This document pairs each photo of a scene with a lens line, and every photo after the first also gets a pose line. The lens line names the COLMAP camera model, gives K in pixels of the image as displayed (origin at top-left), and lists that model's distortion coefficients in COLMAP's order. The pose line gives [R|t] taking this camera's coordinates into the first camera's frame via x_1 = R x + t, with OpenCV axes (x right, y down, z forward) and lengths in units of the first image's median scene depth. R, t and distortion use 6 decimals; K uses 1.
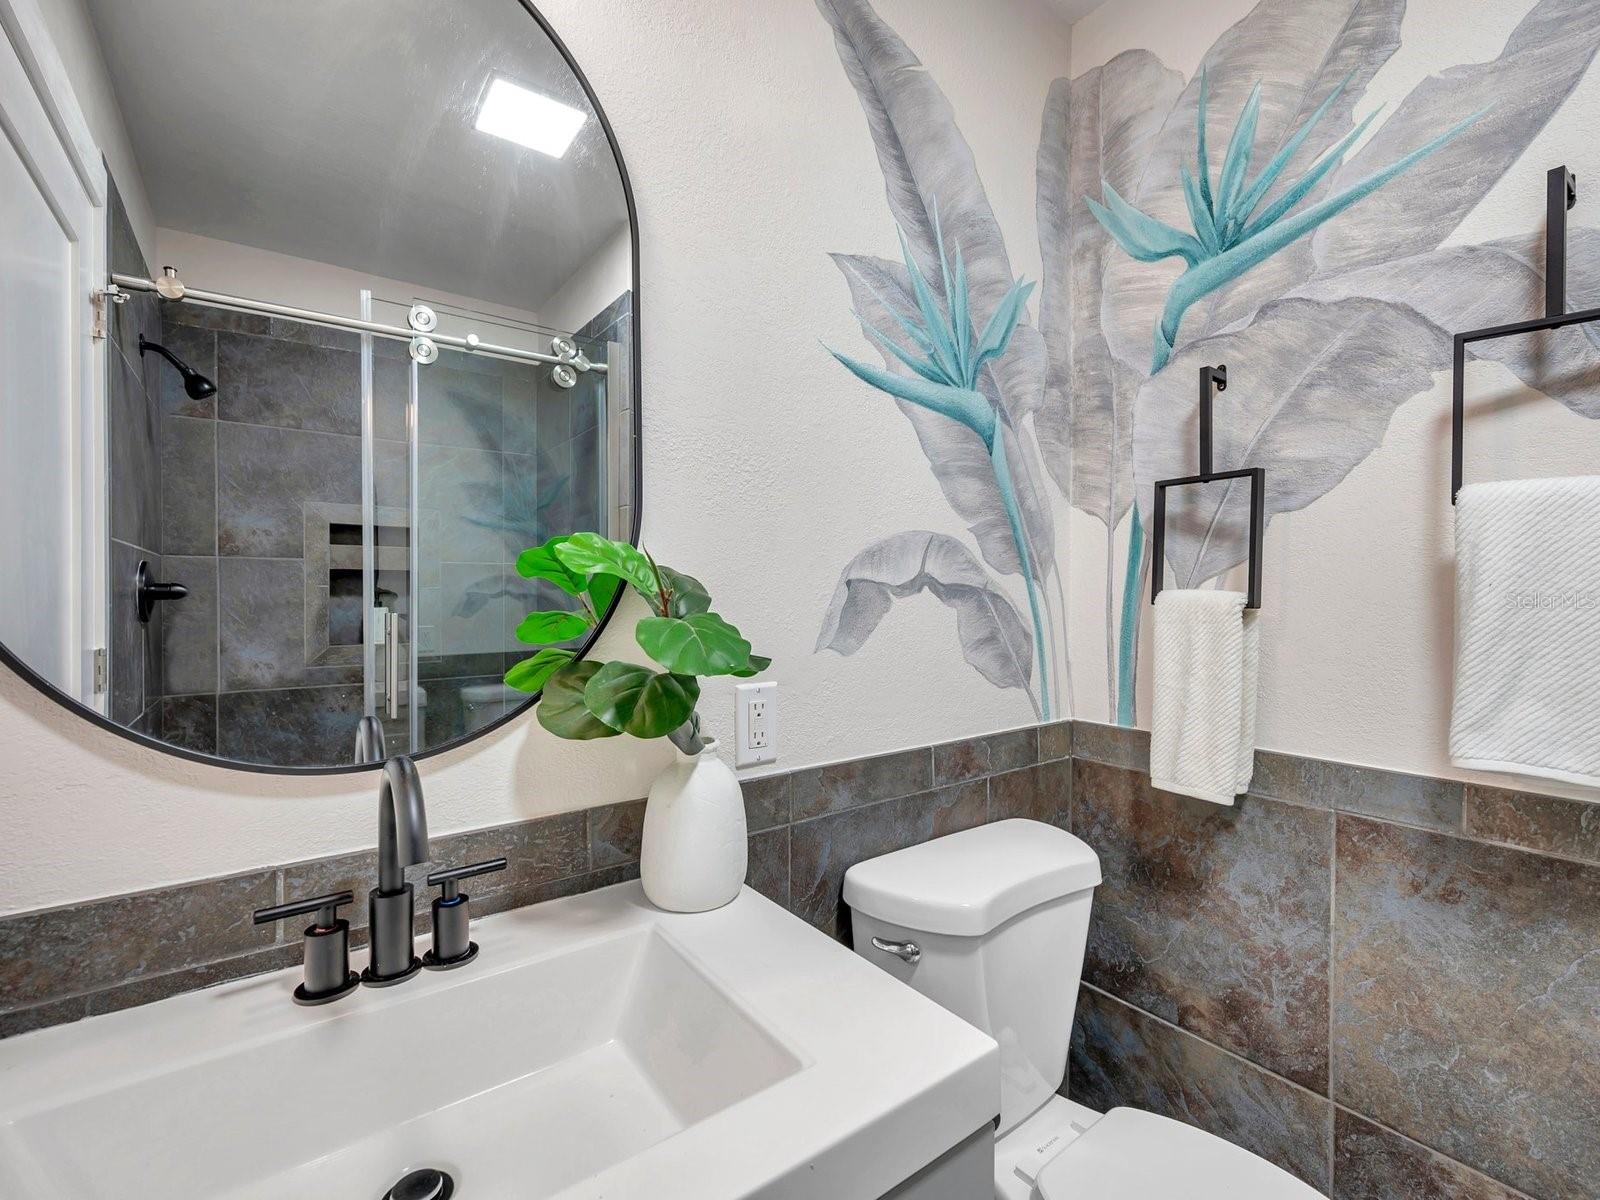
lens RADIAL K [[719.1, 0, 795.6], [0, 719.1, 598.1], [0, 0, 1]] dist [0.001378, -0.000692]
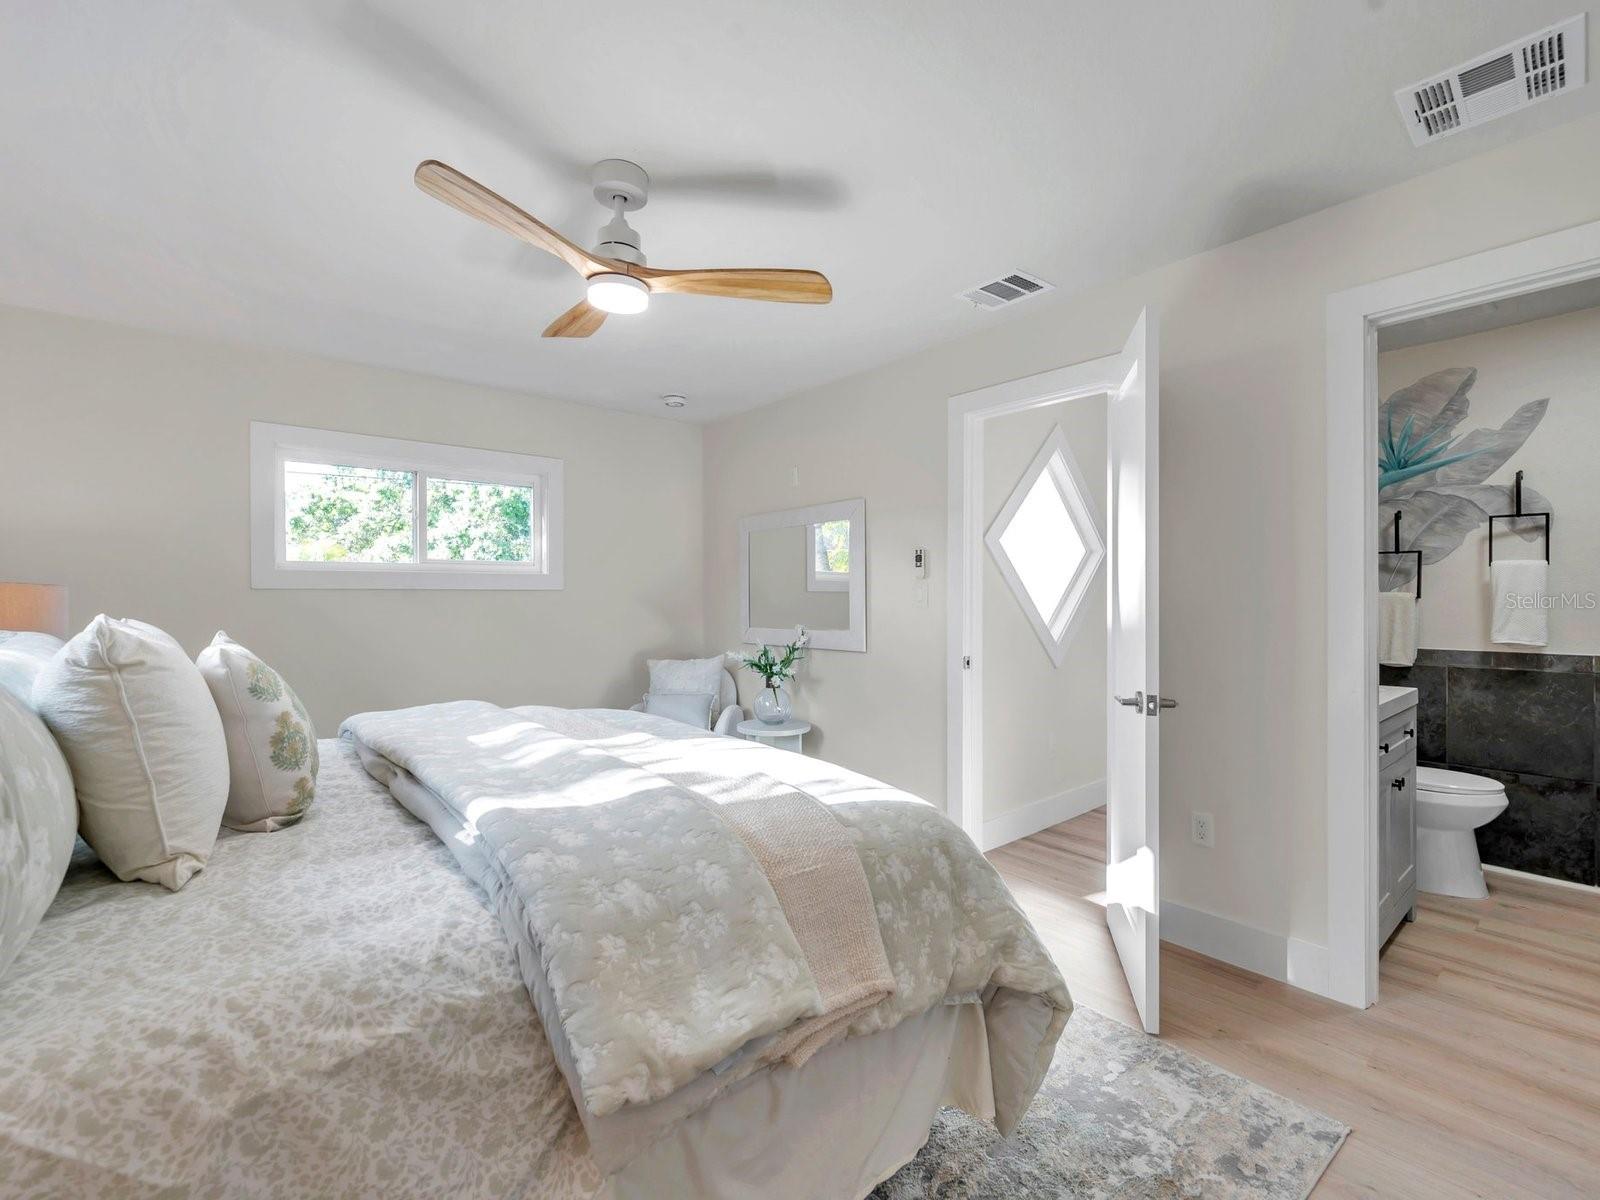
lens RADIAL K [[719.1, 0, 805.3], [0, 719.1, 598.5], [0, 0, 1]] dist [0.001378, -0.000692]
pose [[0.996660, 0.006976, 0.081366, -2.129361], [-0.005598, 0.999837, -0.017157, 0.080735], [-0.081472, 0.016644, 0.996537, -1.744715]]
